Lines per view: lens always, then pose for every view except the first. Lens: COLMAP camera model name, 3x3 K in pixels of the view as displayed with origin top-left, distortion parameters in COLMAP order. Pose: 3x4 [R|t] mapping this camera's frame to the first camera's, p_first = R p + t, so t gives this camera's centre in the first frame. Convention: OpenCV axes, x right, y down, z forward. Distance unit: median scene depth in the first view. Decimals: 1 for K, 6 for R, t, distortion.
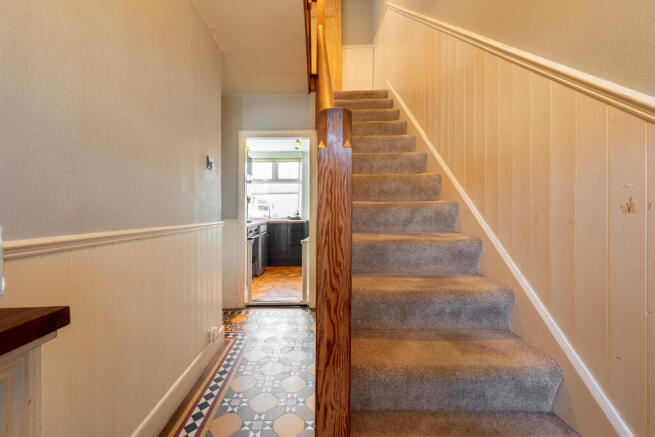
lens RADIAL K [[255.0, 0, 329.5], [0, 255.0, 218.7], [0, 0, 1]] dist [-0.000235, -0.000007]
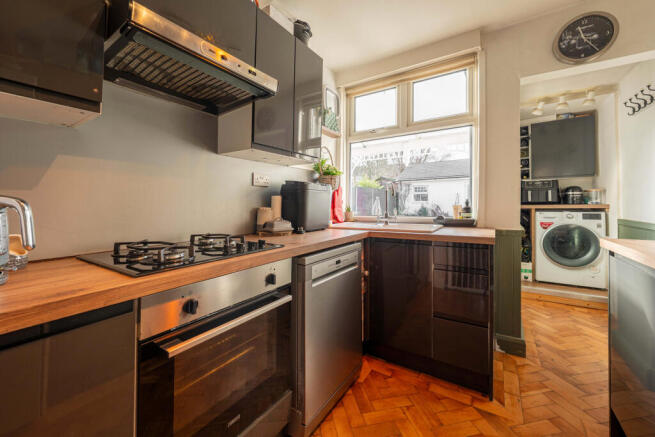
lens RADIAL K [[257.7, 0, 326.7], [0, 257.7, 202.8], [0, 0, 1]] dist [0.000958, 0.000178]
pose [[0.804715, -0.005187, -0.593638, -0.069076], [-0.009446, 0.999723, -0.021540, -0.019053], [0.593586, 0.022941, 0.804444, 0.596985]]
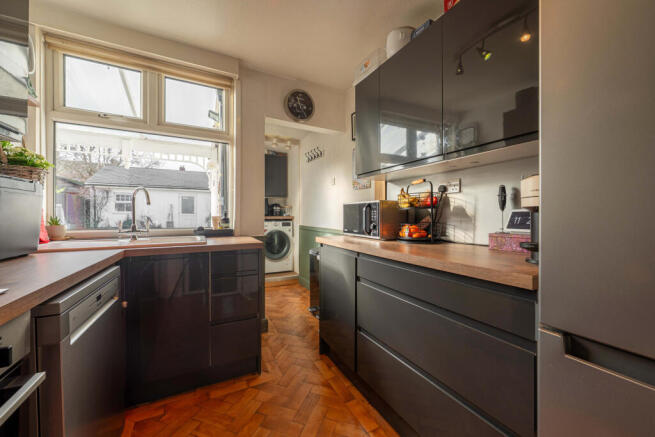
lens RADIAL K [[250.1, 0, 327.1], [0, 250.1, 221.9], [0, 0, 1]] dist [-0.000465, -0.000024]
pose [[0.914080, -0.003506, 0.405518, -0.136452], [0.001745, 0.999987, 0.004711, -0.018364], [-0.405530, -0.003599, 0.914075, 0.591283]]
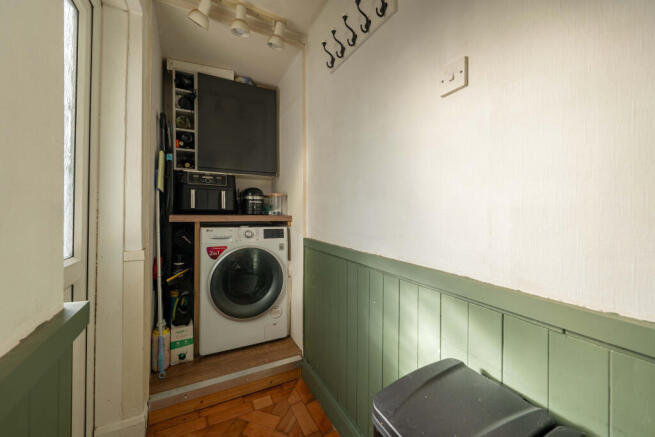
lens RADIAL K [[250.1, 0, 327.1], [0, 250.1, 221.9], [0, 0, 1]] dist [-0.000465, -0.000024]
pose [[0.911218, 0.001971, 0.411920, -0.024431], [-0.001864, 0.999998, -0.000661, -0.022777], [-0.411921, -0.000166, 0.911220, 0.968776]]
